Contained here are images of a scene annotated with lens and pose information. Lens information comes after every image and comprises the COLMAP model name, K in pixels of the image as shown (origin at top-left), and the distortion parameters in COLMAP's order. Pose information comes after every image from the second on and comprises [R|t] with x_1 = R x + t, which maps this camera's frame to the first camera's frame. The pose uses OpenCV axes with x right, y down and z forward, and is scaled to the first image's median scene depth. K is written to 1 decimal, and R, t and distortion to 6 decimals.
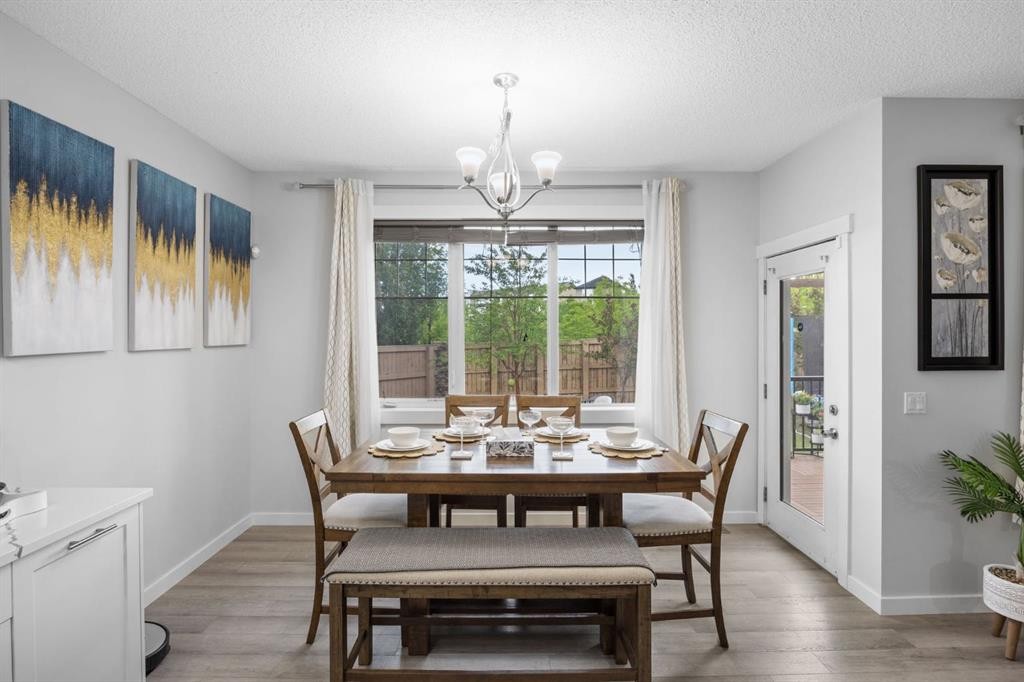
lens RADIAL K [[476.0, 0, 510.4], [0, 476.0, 337.0], [0, 0, 1]] dist [-0.014835, 0.000665]
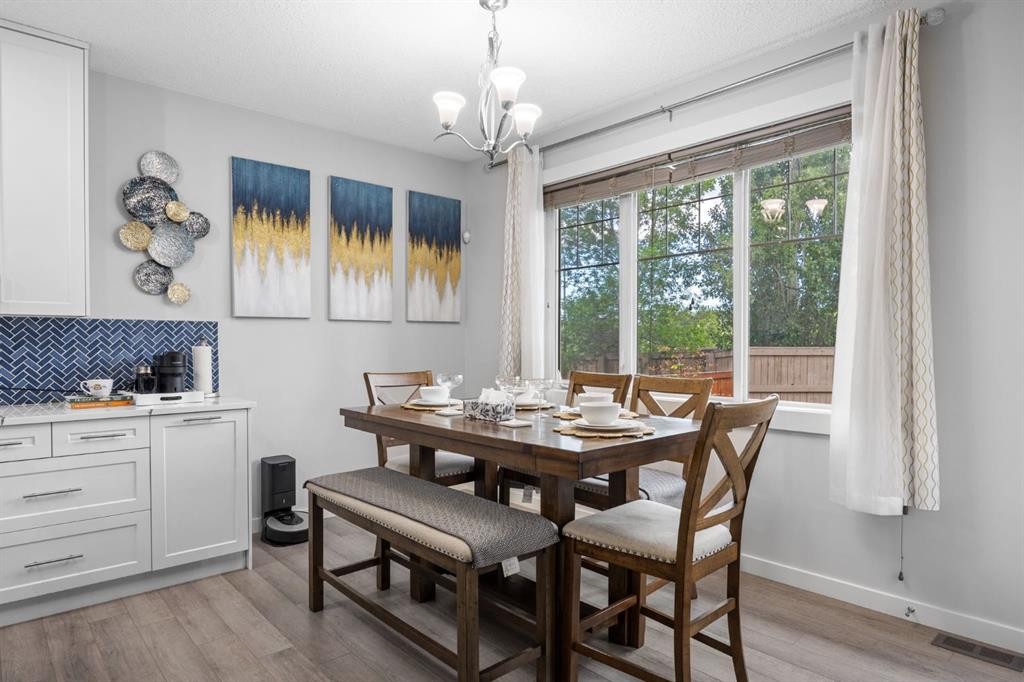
lens RADIAL K [[590.7, 0, 512.5], [0, 590.7, 341.8], [0, 0, 1]] dist [0.001524, -0.000082]
pose [[0.679080, 0.000476, -0.734064, 0.714245], [-0.004072, 0.999987, -0.003119, 0.087028], [0.734053, 0.005107, 0.679073, 0.226719]]
